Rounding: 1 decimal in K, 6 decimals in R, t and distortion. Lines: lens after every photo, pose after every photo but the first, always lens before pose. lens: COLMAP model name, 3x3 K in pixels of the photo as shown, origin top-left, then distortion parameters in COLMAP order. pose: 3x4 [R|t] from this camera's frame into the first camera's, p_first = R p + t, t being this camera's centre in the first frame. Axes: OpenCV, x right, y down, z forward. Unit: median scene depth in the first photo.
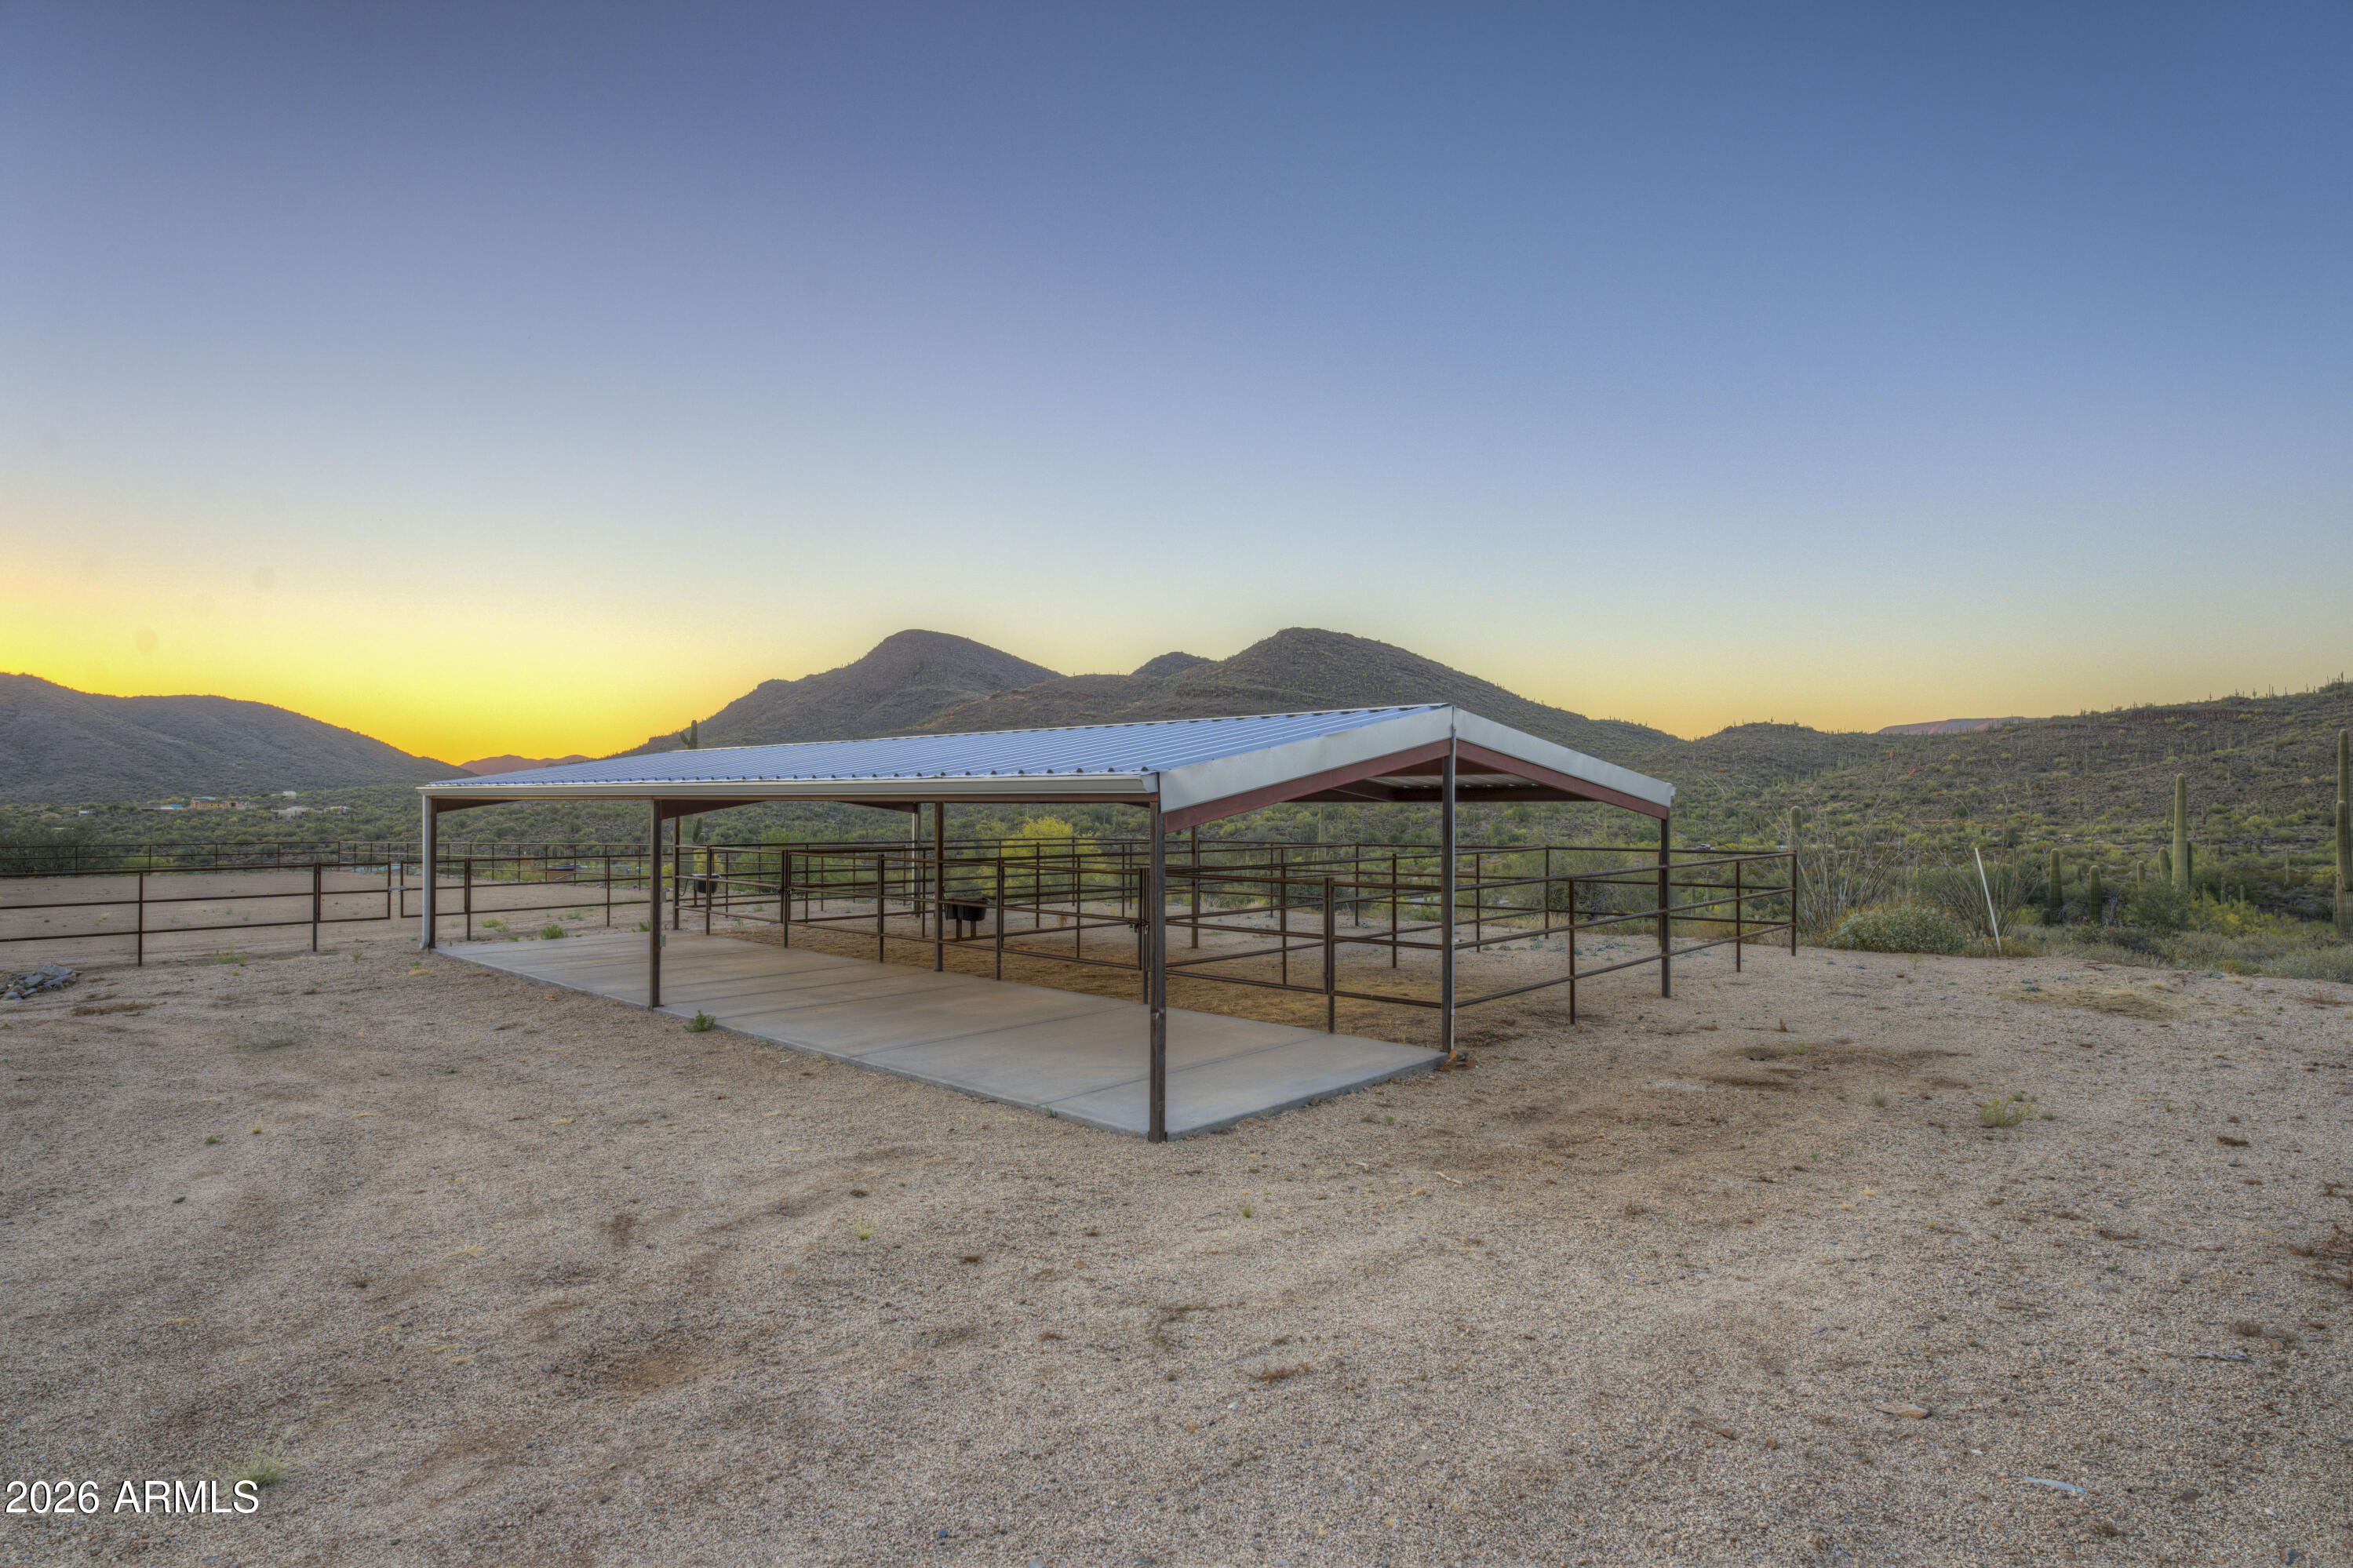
lens RADIAL K [[1230.2, 0, 1176.5], [0, 1230.2, 784.0], [0, 0, 1]] dist [-0.011338, 0.005765]
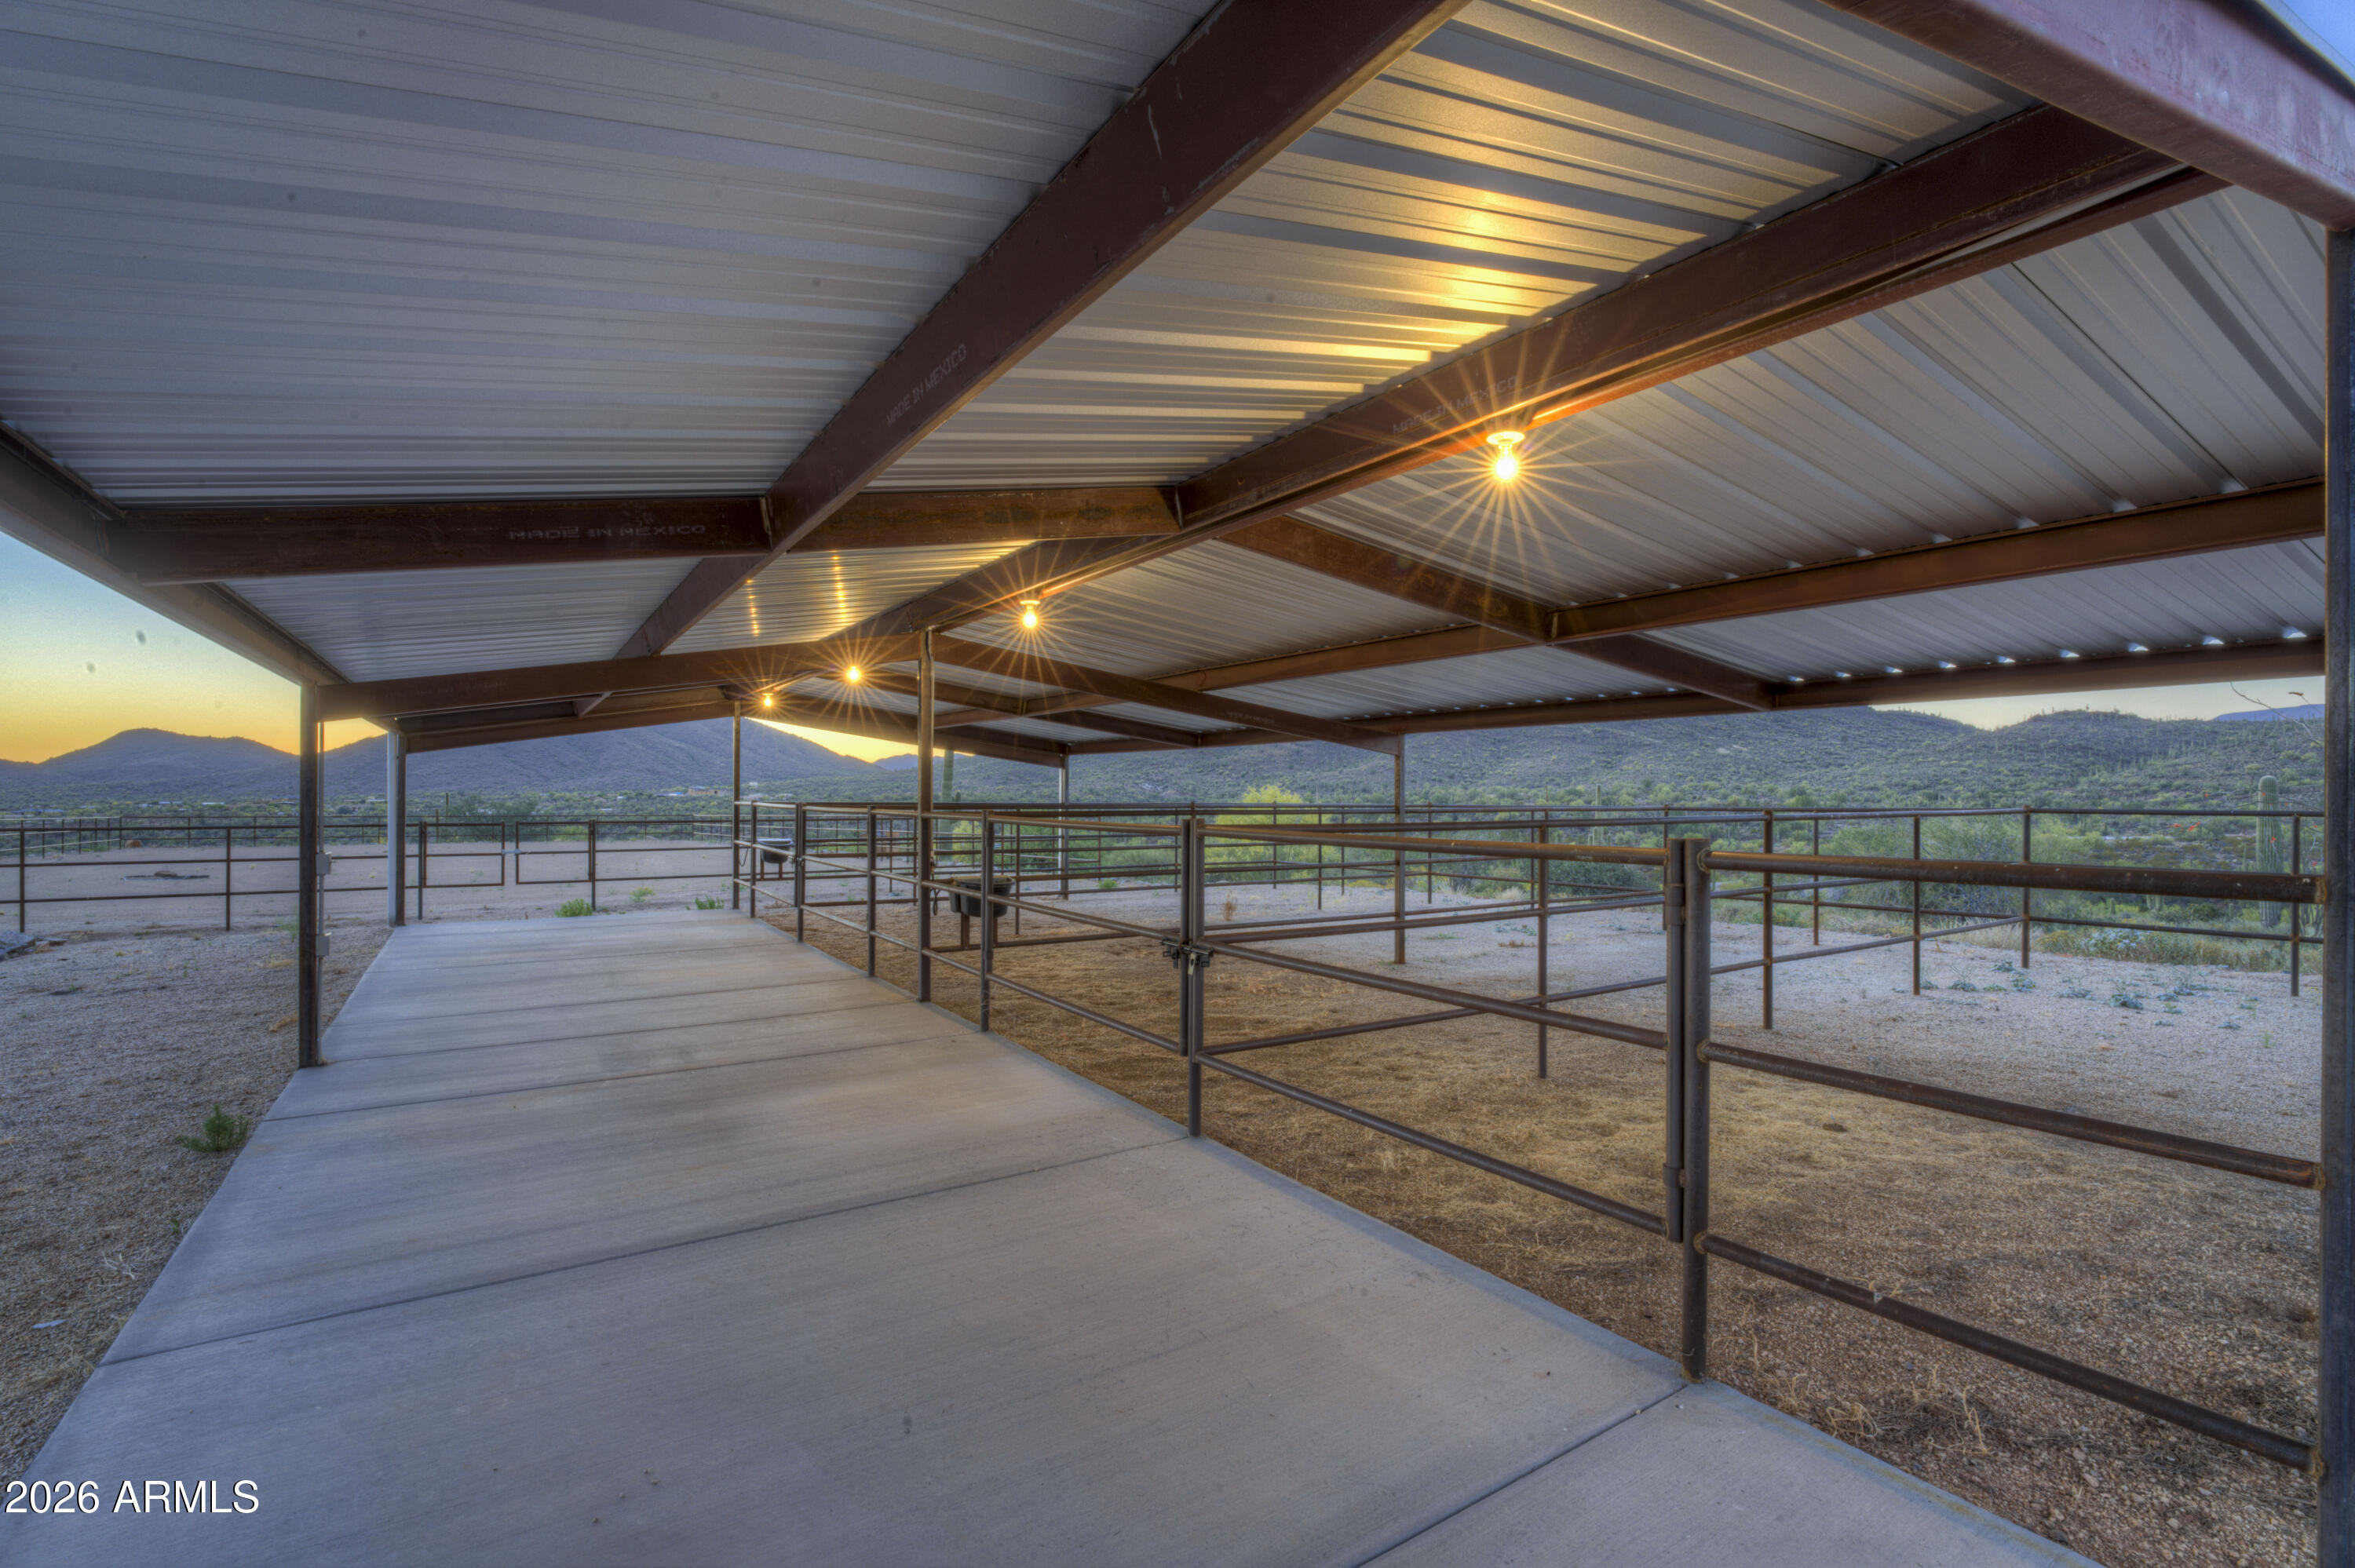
lens RADIAL K [[1078.1, 0, 1174.9], [0, 1078.1, 778.1], [0, 0, 1]] dist [-0.018130, 0.000977]
pose [[0.967641, -0.001377, -0.252325, 0.070455], [0.001933, 0.999996, 0.001954, 0.060866], [0.252322, -0.002379, 0.967640, 0.716985]]
